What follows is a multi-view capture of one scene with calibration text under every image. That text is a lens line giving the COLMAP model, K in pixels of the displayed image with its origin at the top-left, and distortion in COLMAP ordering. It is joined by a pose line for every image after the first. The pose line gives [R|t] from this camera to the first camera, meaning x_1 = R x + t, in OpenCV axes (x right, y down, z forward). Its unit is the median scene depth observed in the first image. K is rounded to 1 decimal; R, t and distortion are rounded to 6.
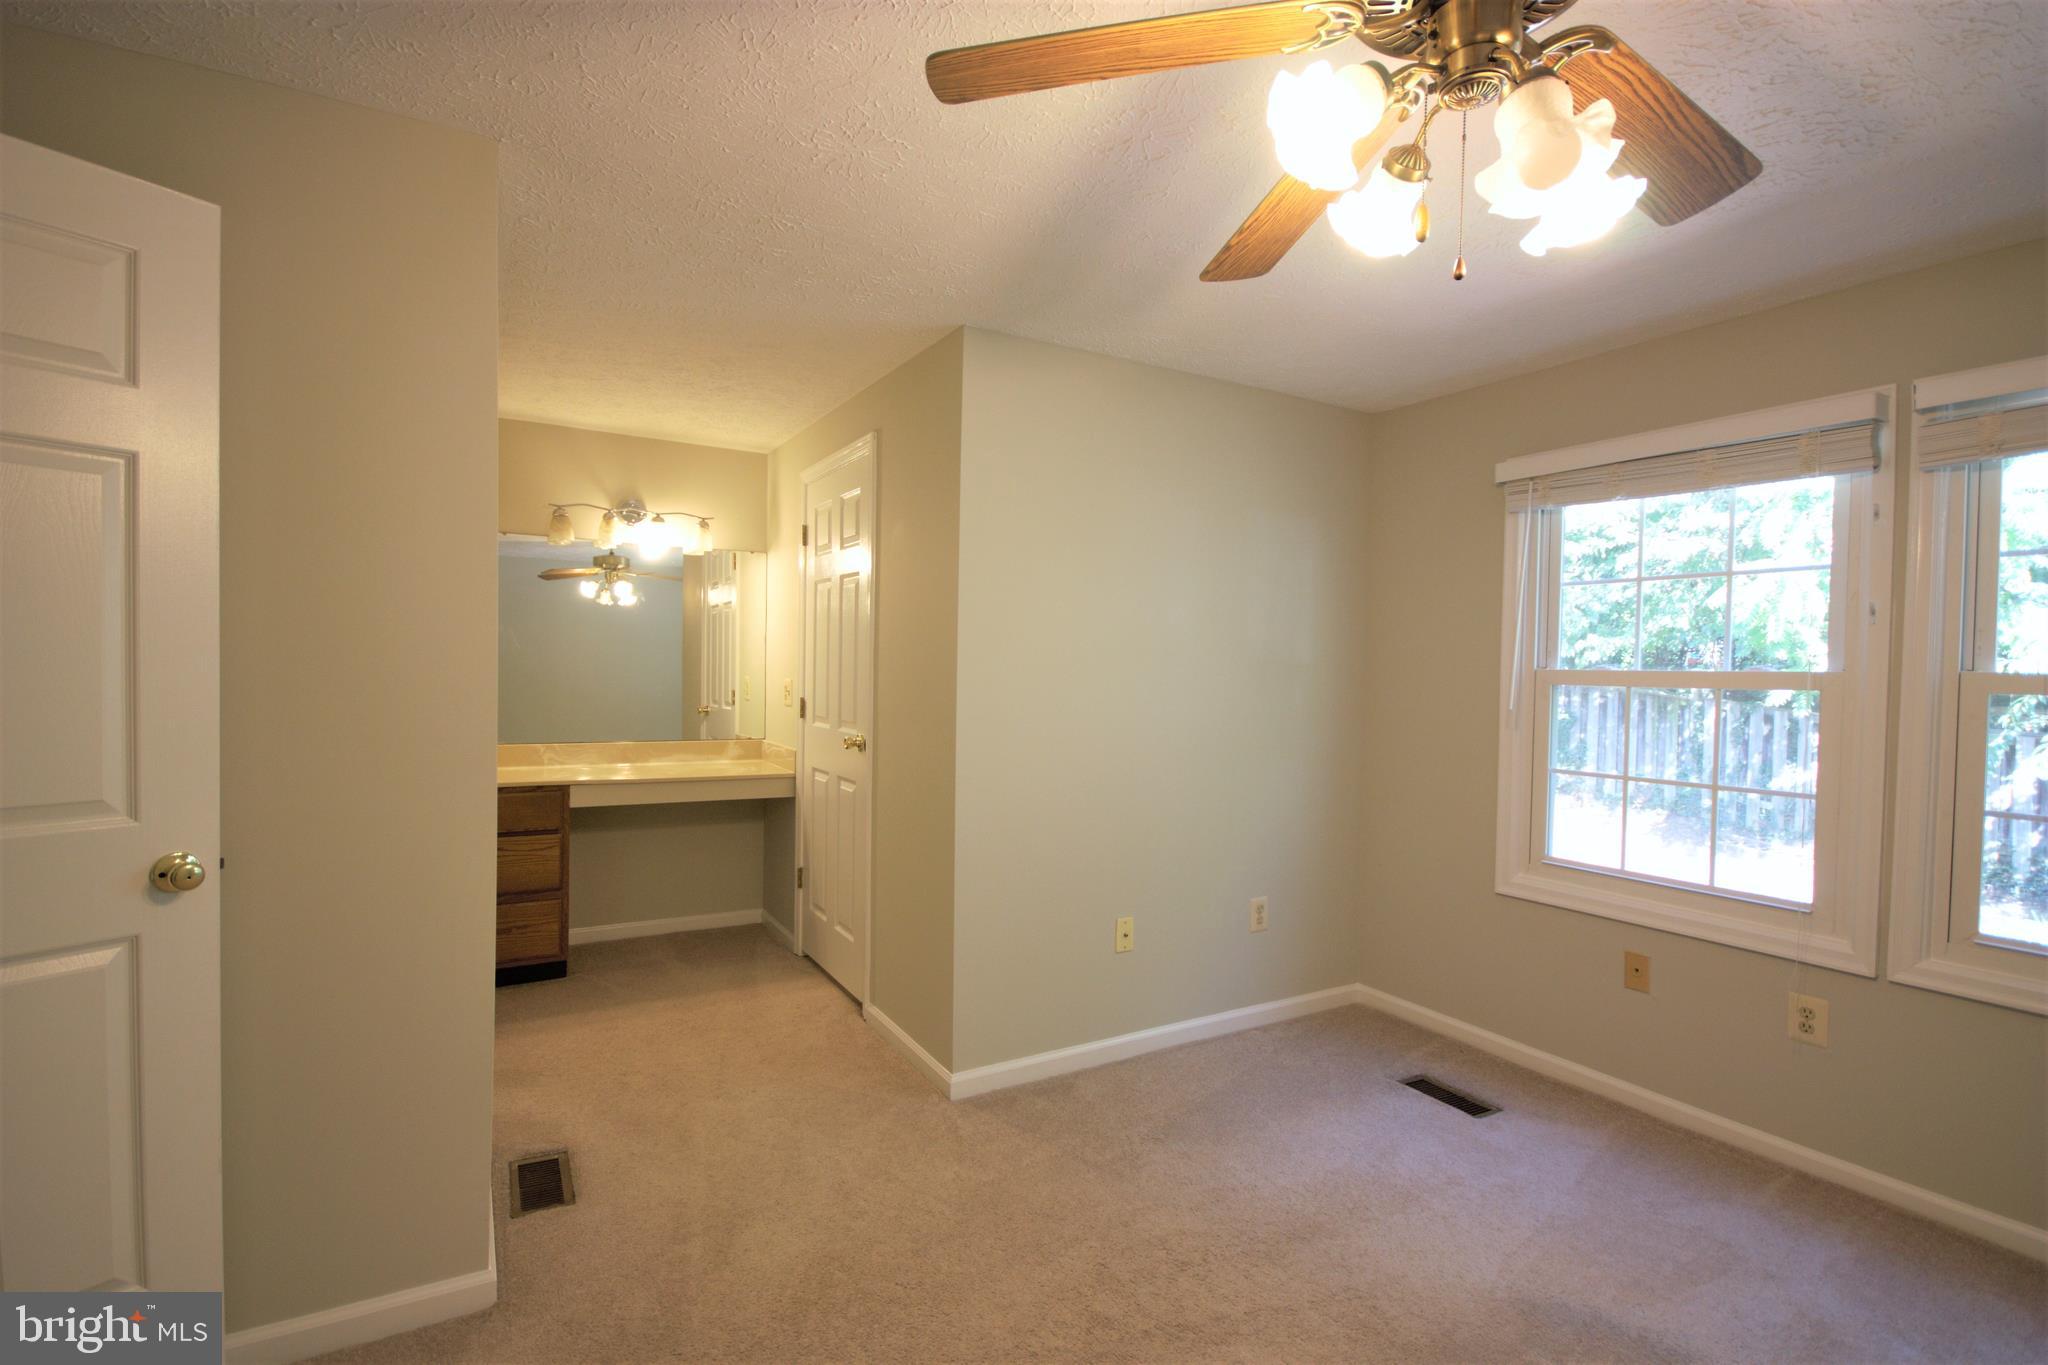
lens RADIAL K [[946.0, 0, 1037.2], [0, 946.0, 692.8], [0, 0, 1]] dist [0.003918, -0.008661]
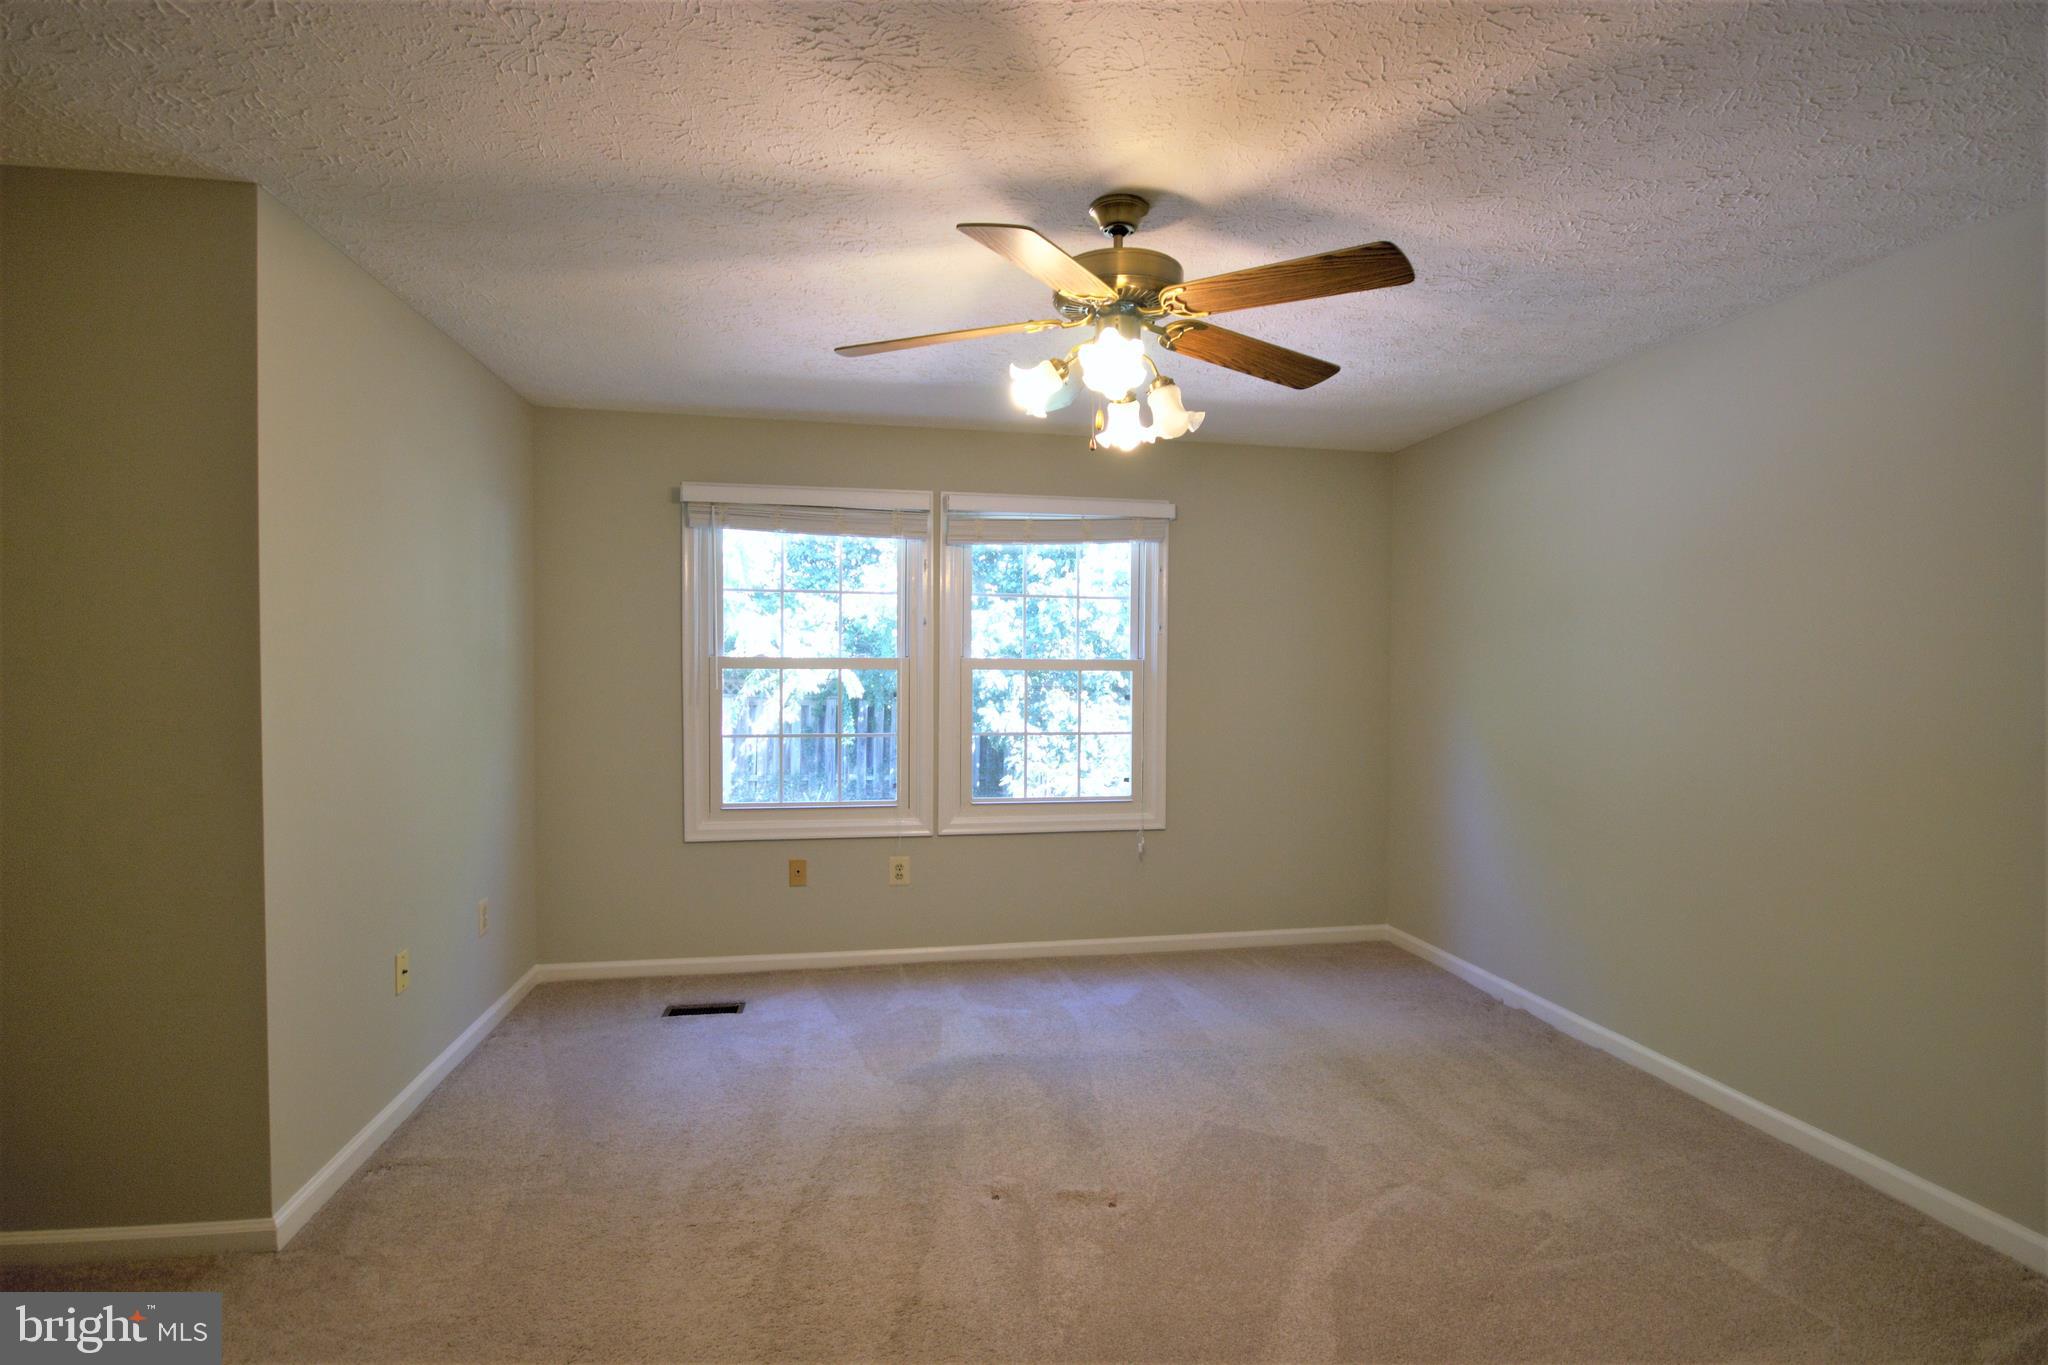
lens RADIAL K [[946.0, 0, 1021.9], [0, 946.0, 691.7], [0, 0, 1]] dist [0.003918, -0.008661]
pose [[0.342047, -0.038712, 0.938885, -0.612379], [0.019568, 0.999228, 0.034071, -0.015413], [-0.939479, 0.006718, 0.342541, 0.226941]]
